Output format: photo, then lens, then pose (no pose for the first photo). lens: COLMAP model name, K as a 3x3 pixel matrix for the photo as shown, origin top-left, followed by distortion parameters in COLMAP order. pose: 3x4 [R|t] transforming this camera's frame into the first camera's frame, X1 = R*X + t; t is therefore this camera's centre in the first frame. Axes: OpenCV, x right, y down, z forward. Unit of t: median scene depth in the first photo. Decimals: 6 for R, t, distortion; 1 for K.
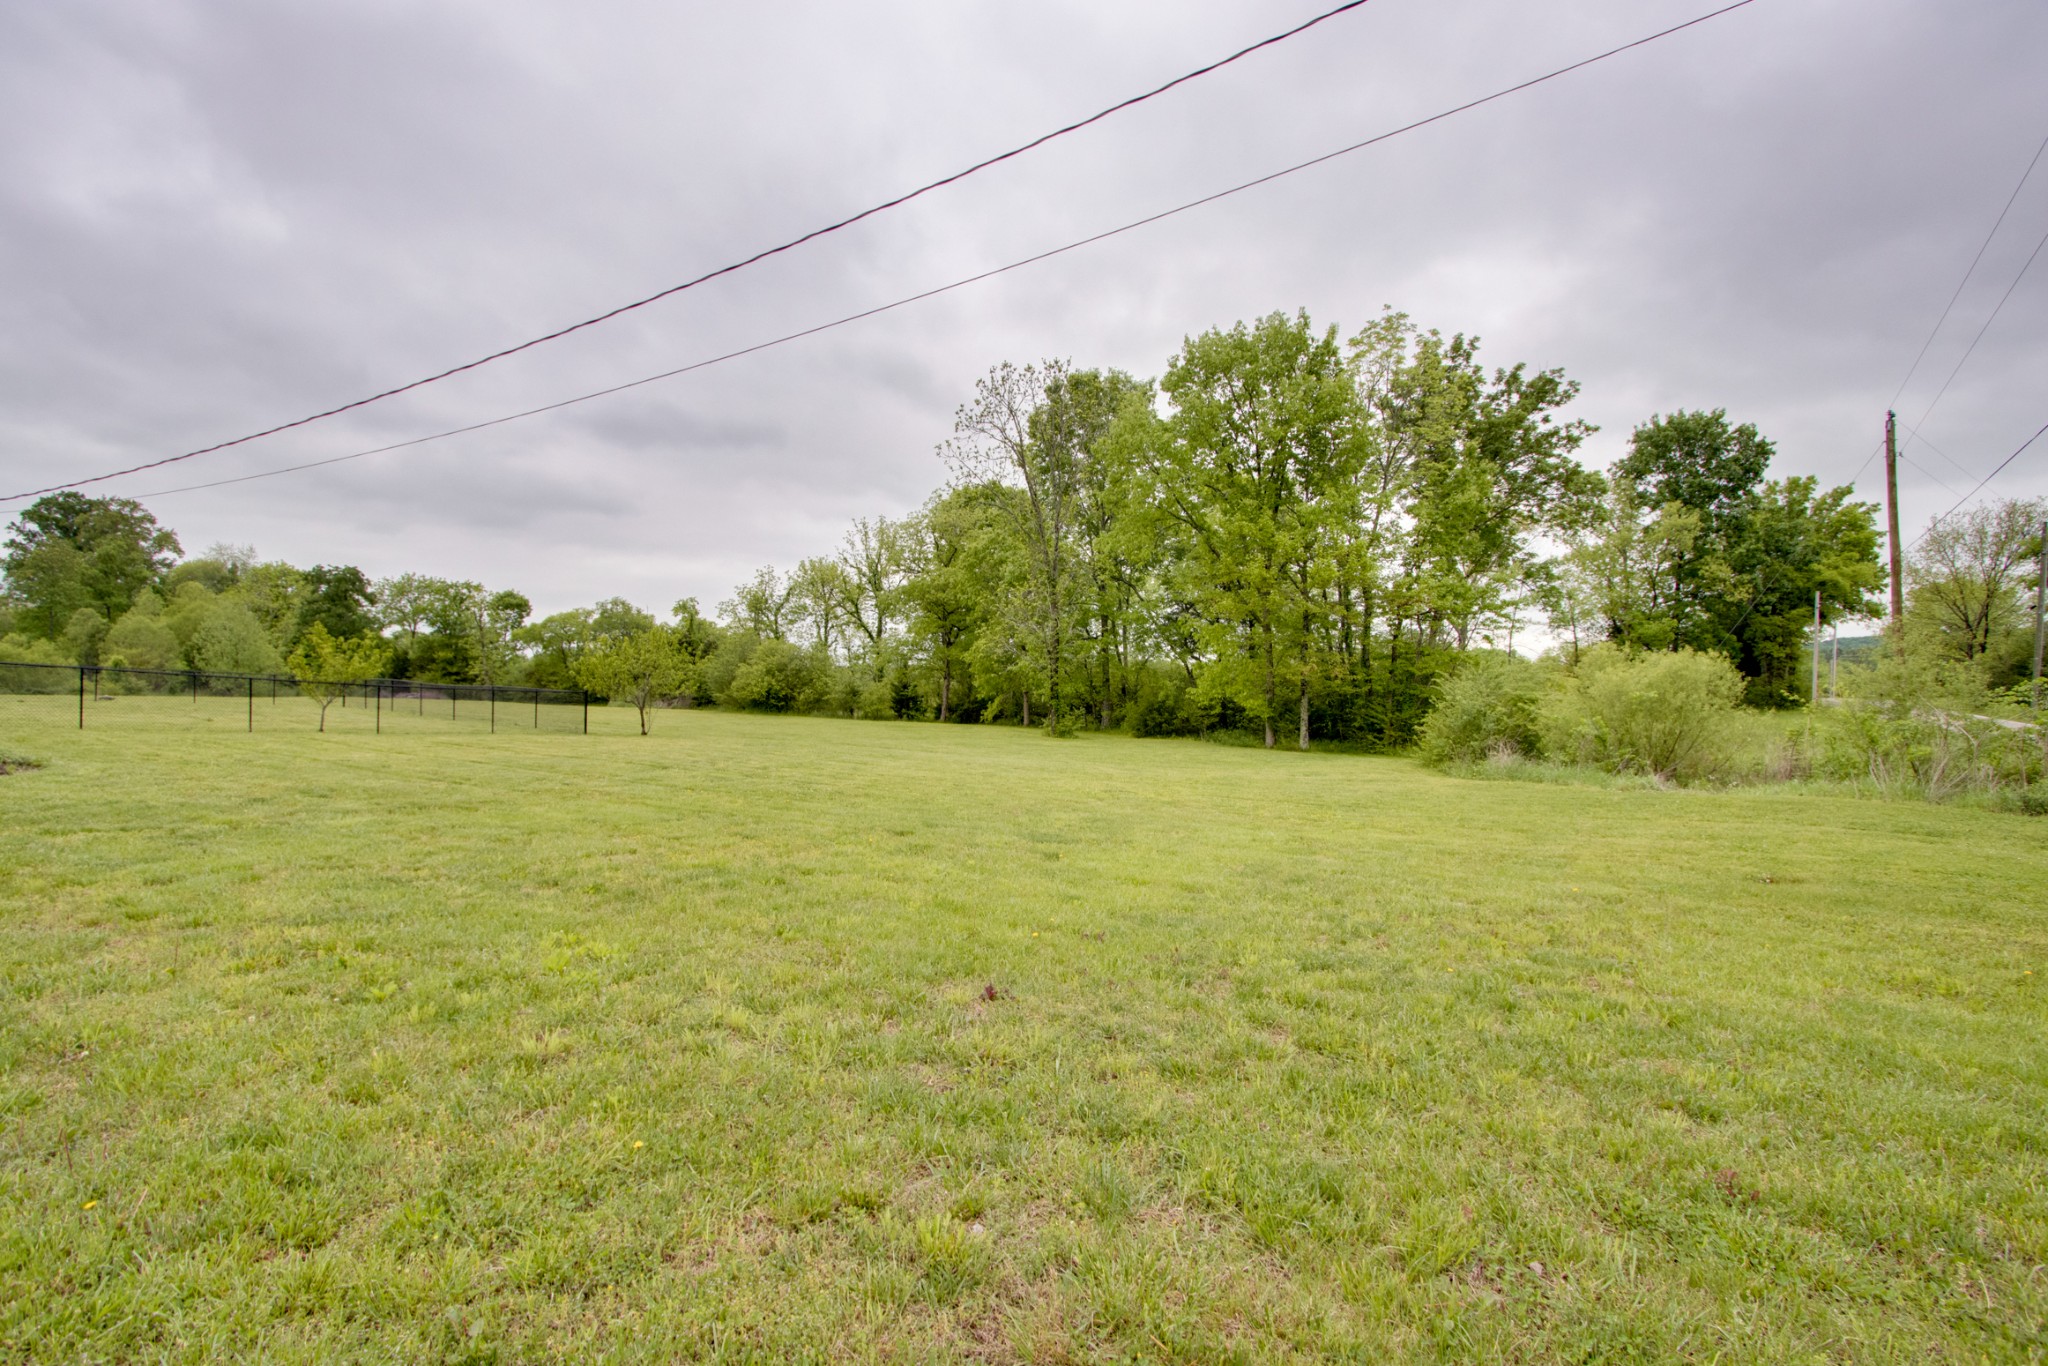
lens RADIAL K [[946.9, 0, 1009.1], [0, 946.9, 694.6], [0, 0, 1]] dist [-0.014114, 0.001380]
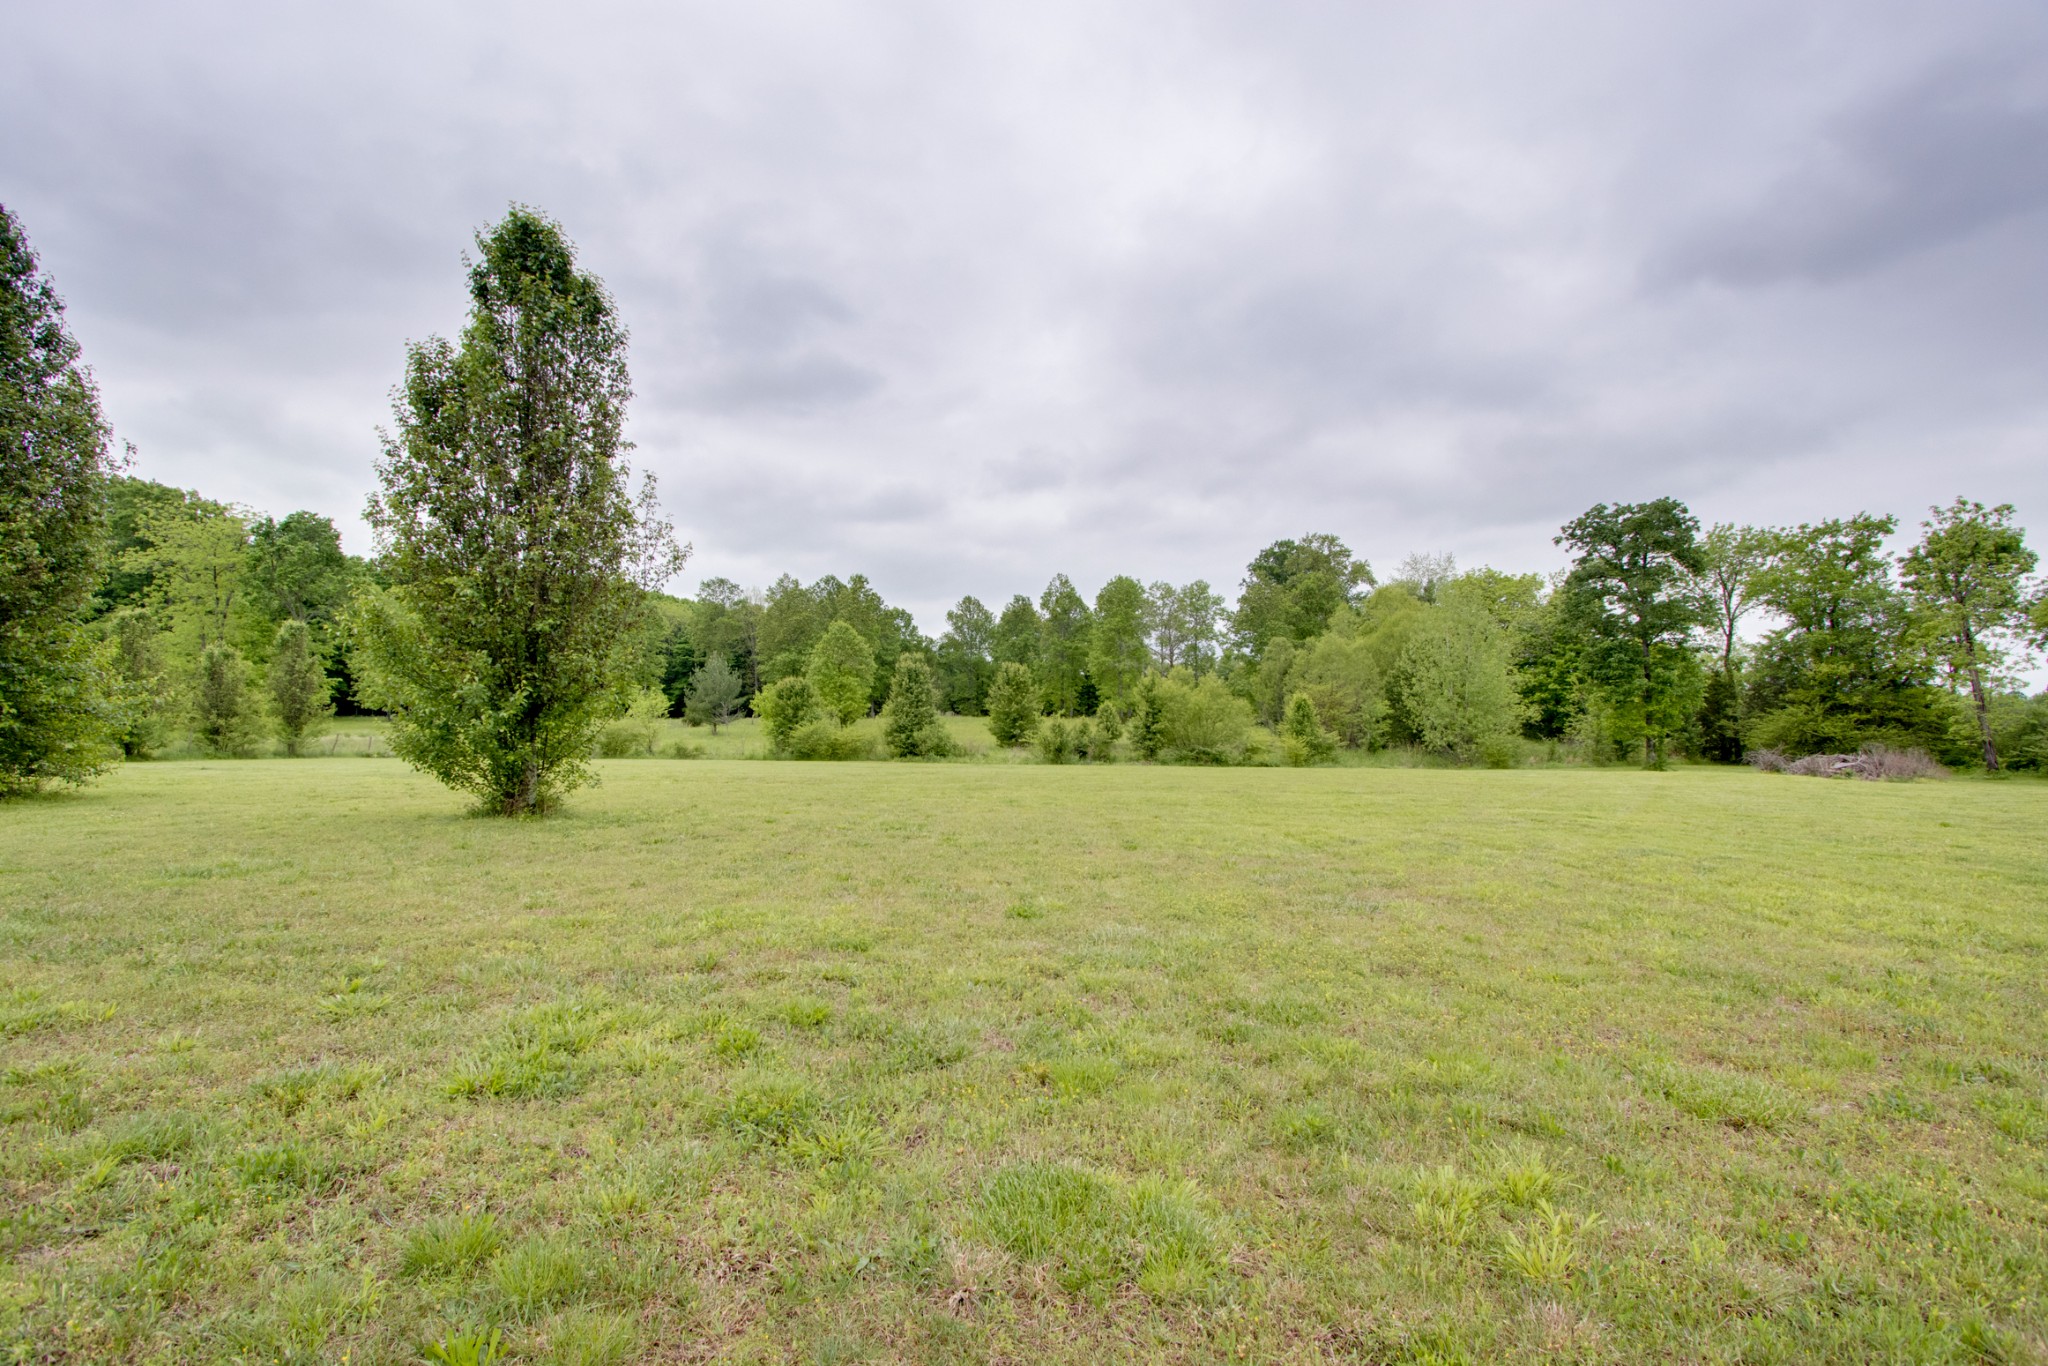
lens RADIAL K [[946.9, 0, 1009.1], [0, 946.9, 694.6], [0, 0, 1]] dist [-0.014114, 0.001380]
pose [[0.460094, -0.044533, -0.886753, -0.418474], [0.005084, 0.998857, -0.047525, -0.010188], [0.887856, 0.017358, 0.459795, 0.465645]]
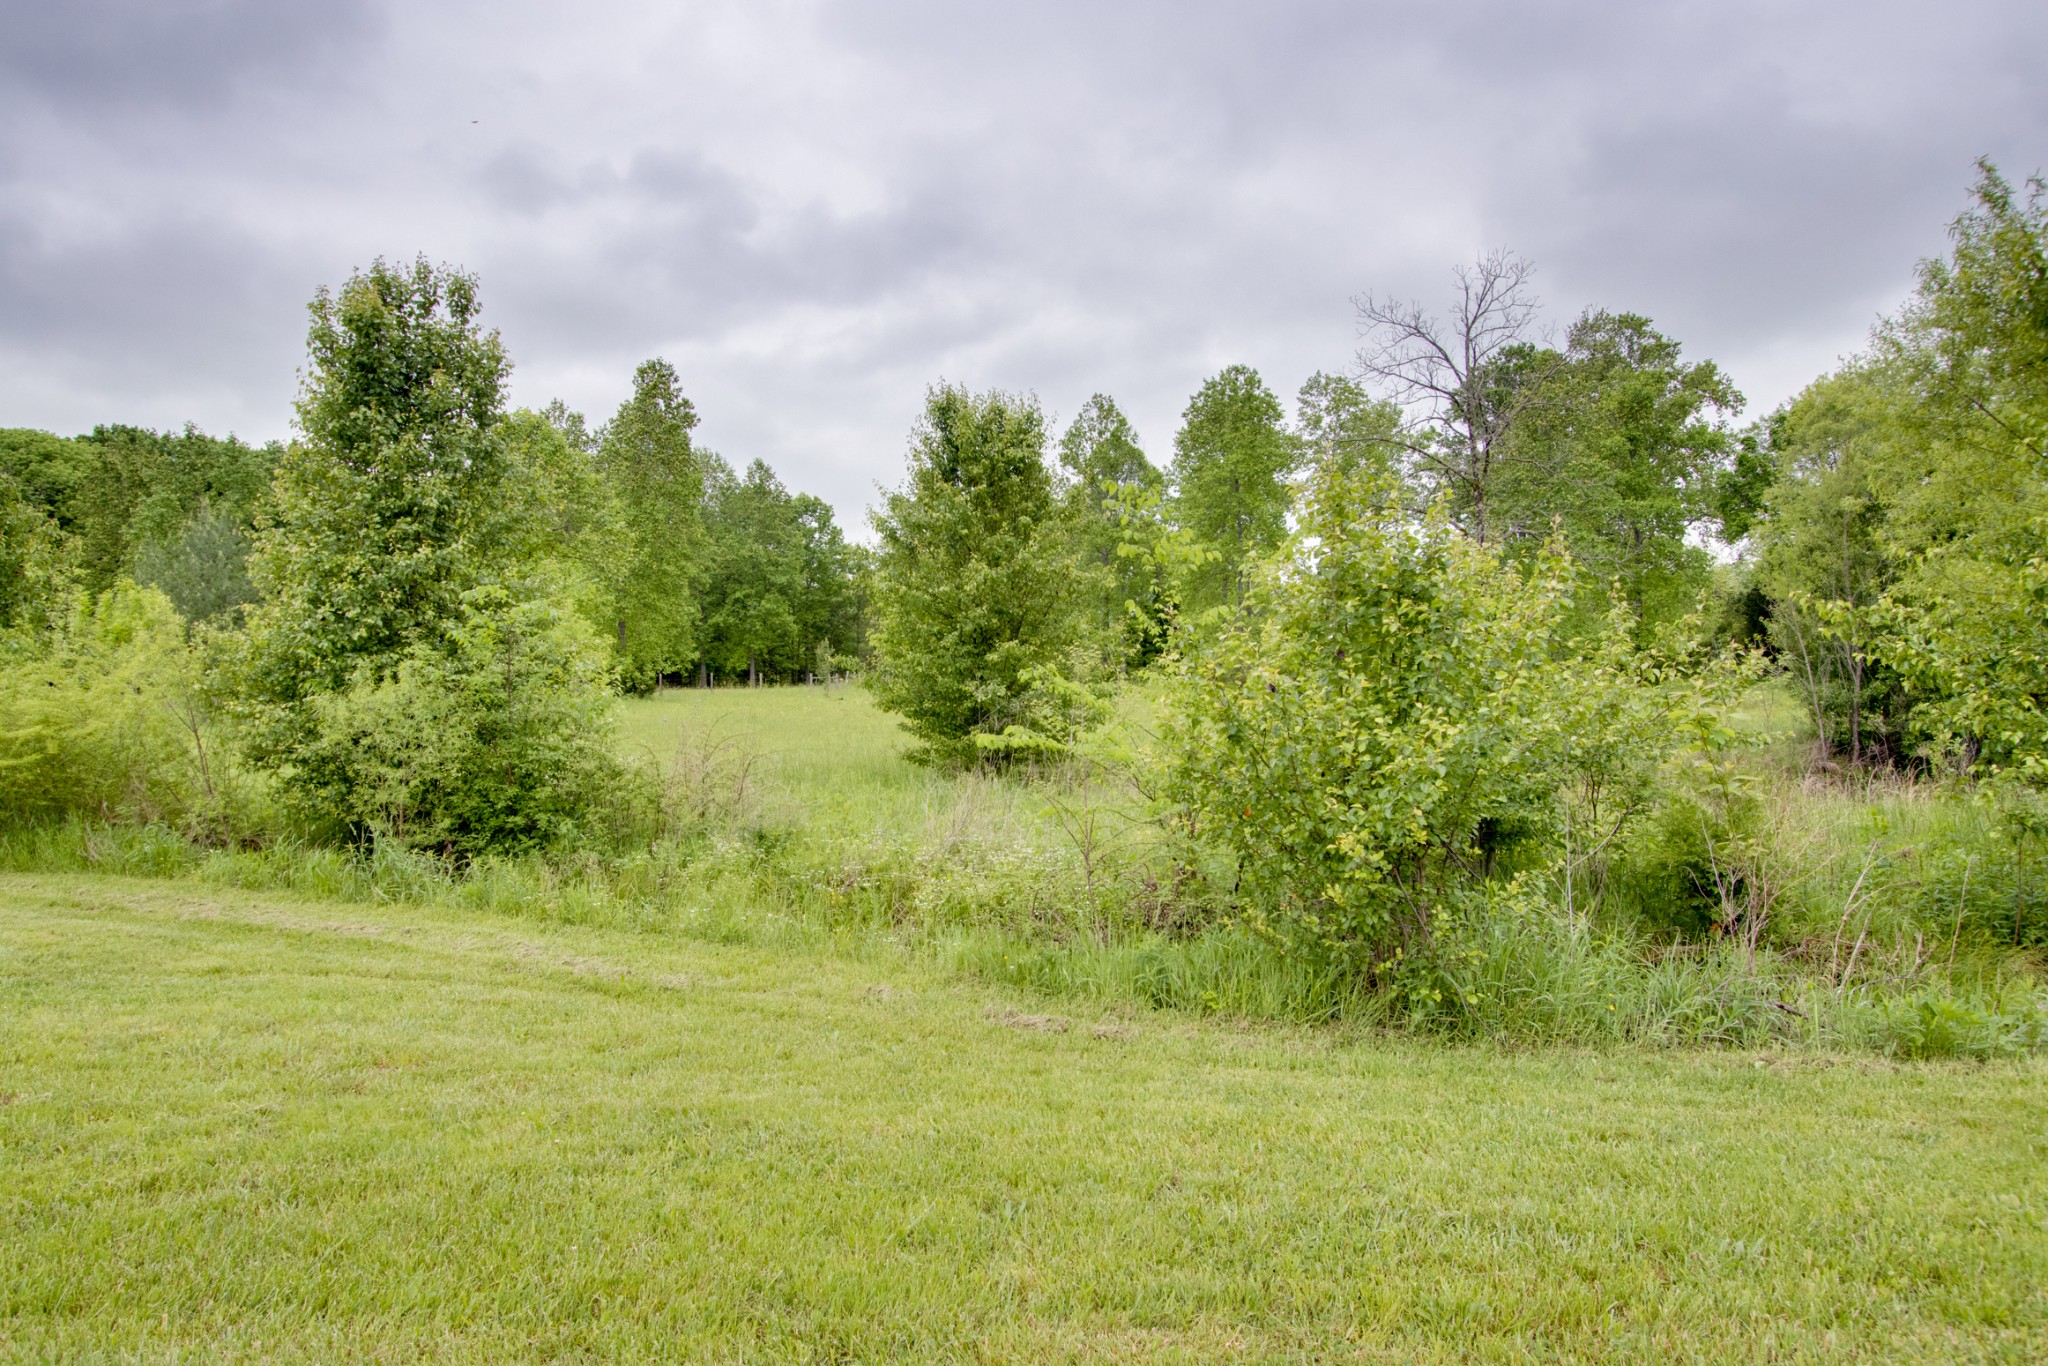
lens RADIAL K [[946.9, 0, 1009.1], [0, 946.9, 694.6], [0, 0, 1]] dist [-0.014114, 0.001380]
pose [[0.453391, -0.033439, -0.890684, -1.067493], [0.012963, 0.999438, -0.030924, -0.011589], [0.891217, 0.002474, 0.453569, 0.816304]]
